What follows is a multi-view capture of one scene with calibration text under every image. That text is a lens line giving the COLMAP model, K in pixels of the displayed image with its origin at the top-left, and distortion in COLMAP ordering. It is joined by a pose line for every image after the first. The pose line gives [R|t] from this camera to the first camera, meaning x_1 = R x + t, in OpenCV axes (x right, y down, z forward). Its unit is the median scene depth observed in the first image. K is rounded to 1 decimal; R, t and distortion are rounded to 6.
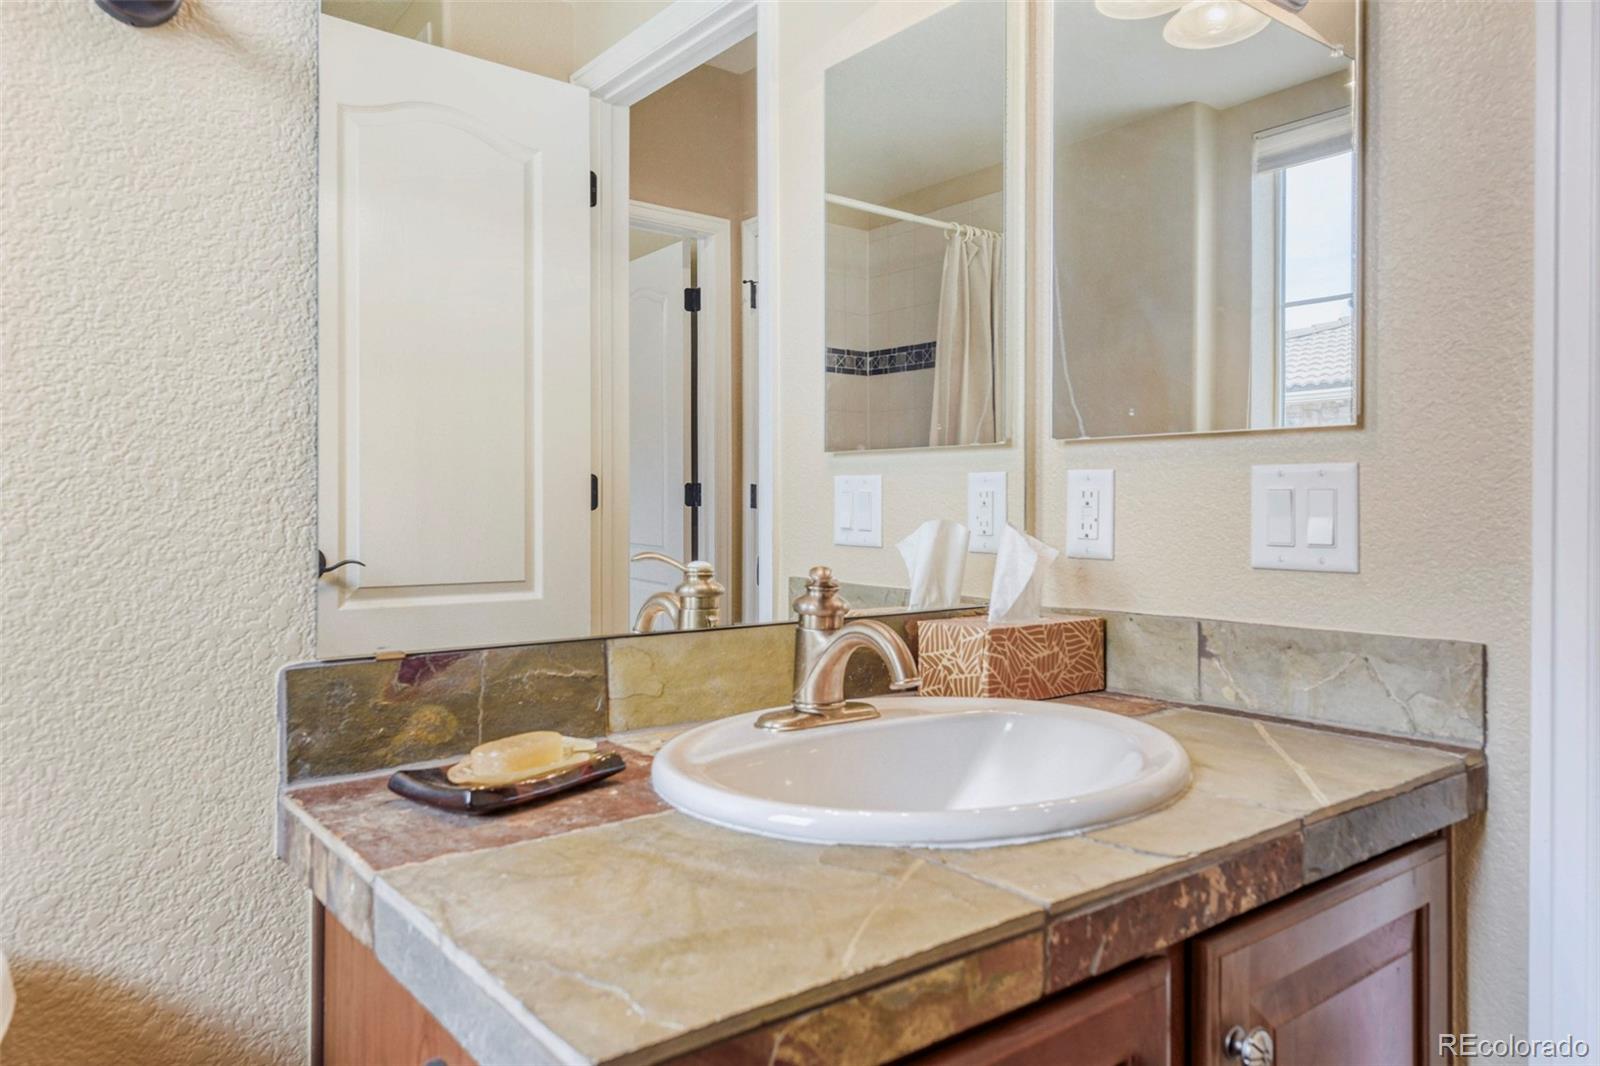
lens RADIAL K [[1084.5, 0, 800.0], [0, 1084.5, 533.0], [0, 0, 1]] dist [0.003251, 0.001628]
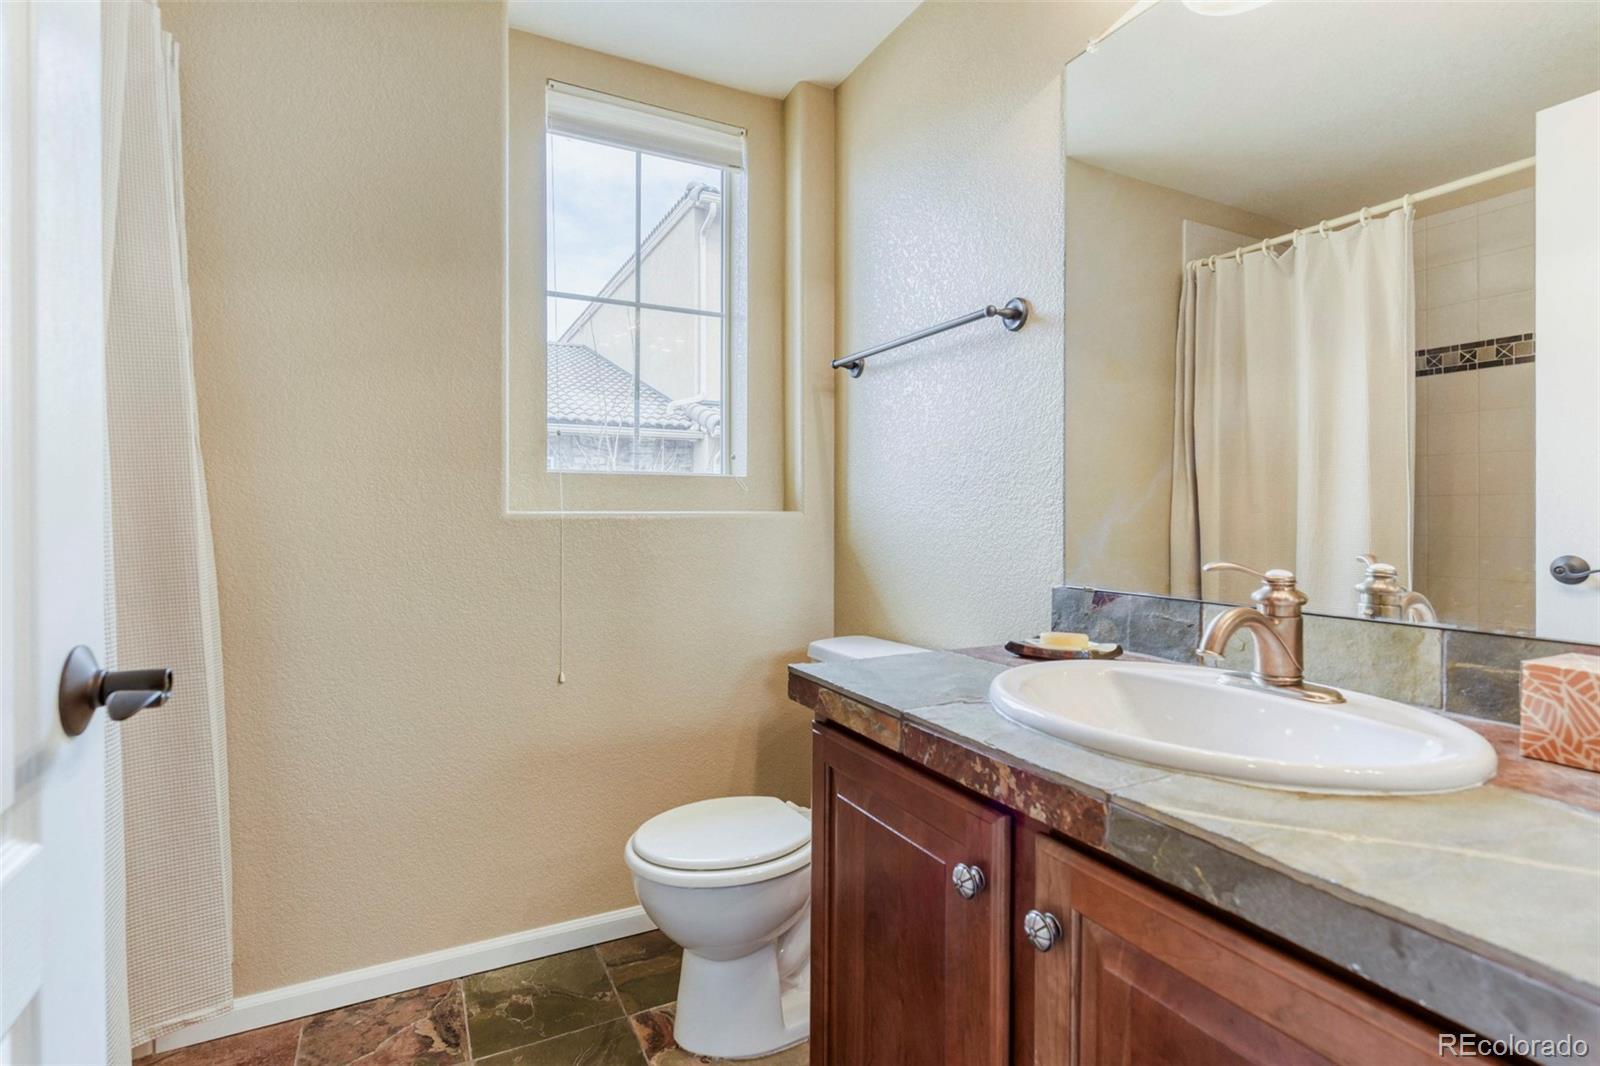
lens RADIAL K [[787.0, 0, 804.2], [0, 787.0, 540.2], [0, 0, 1]] dist [-0.002490, -0.000759]
pose [[-0.190991, 0.030076, -0.981131, 1.484209], [-0.023047, 0.999118, 0.035113, -0.027098], [0.981321, 0.029318, -0.190129, 0.936512]]
